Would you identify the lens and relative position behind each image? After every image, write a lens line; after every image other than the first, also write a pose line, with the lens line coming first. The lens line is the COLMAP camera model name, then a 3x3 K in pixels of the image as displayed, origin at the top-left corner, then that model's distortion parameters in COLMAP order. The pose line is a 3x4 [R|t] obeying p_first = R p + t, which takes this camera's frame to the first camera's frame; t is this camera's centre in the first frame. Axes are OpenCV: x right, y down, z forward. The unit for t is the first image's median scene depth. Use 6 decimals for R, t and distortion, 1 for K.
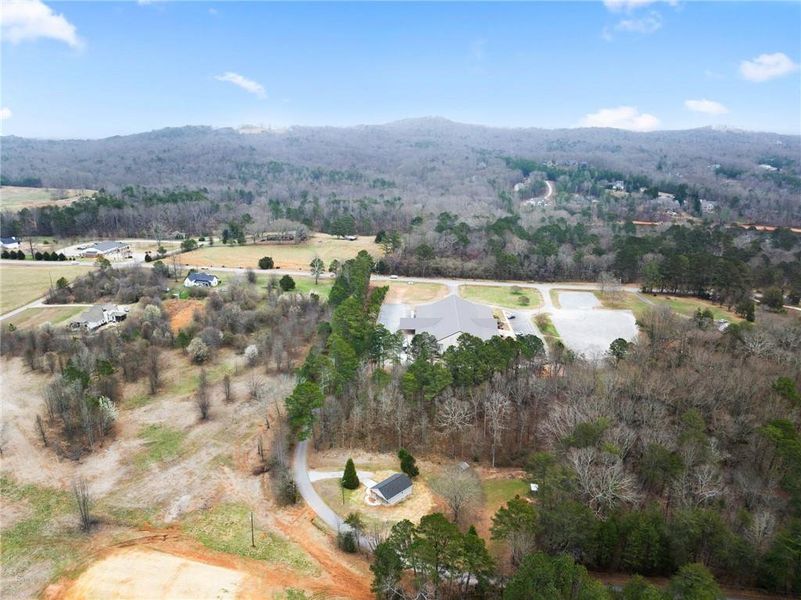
lens RADIAL K [[555.8, 0, 400.5], [0, 555.8, 300.0], [0, 0, 1]] dist [-0.052309, 0.002941]
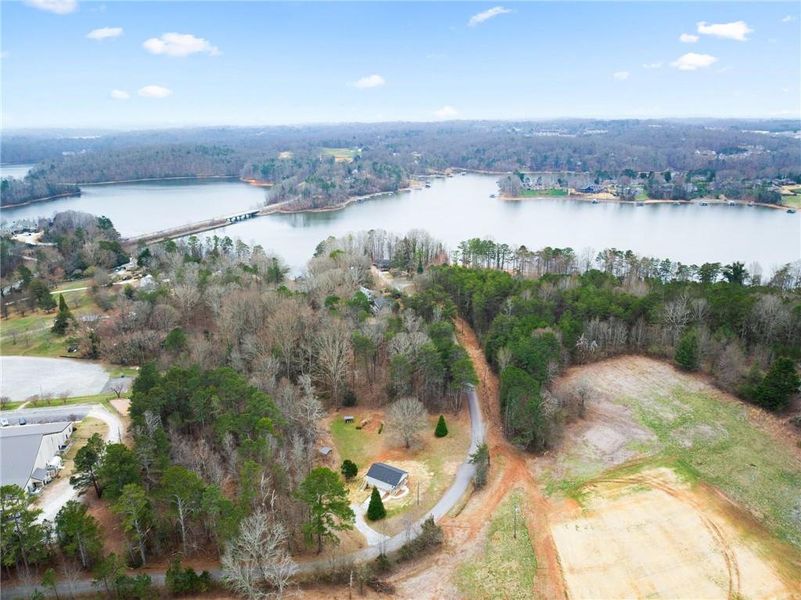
lens RADIAL K [[555.8, 0, 400.5], [0, 555.8, 300.0], [0, 0, 1]] dist [-0.052309, 0.002941]
pose [[-0.223497, -0.297533, 0.928183, -0.931133], [0.302360, 0.884131, 0.356217, -0.320073], [-0.926622, 0.360259, -0.107638, 1.044202]]
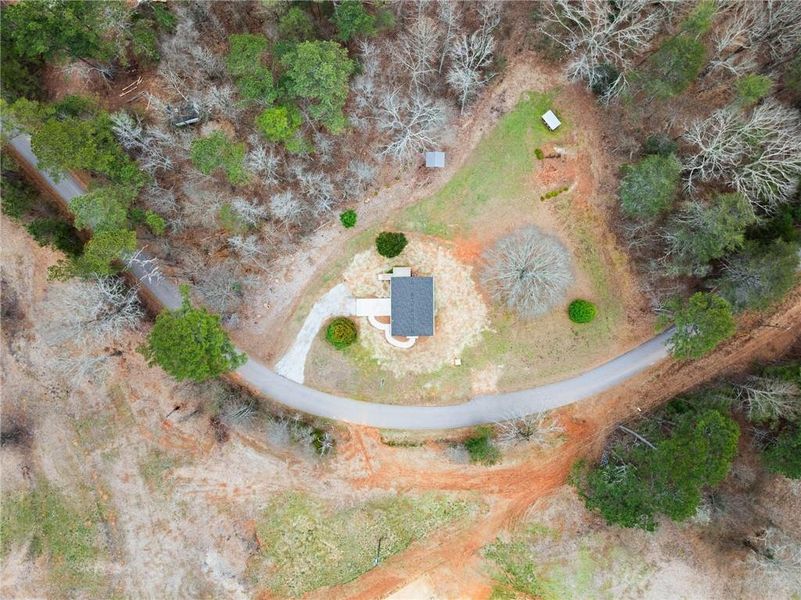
lens RADIAL K [[555.8, 0, 400.5], [0, 555.8, 300.0], [0, 0, 1]] dist [-0.052309, 0.002941]
pose [[0.698844, -0.715265, 0.003581, -0.025323], [0.217817, 0.217580, 0.951428, -0.272409], [-0.681302, -0.664120, 0.307851, 0.883559]]
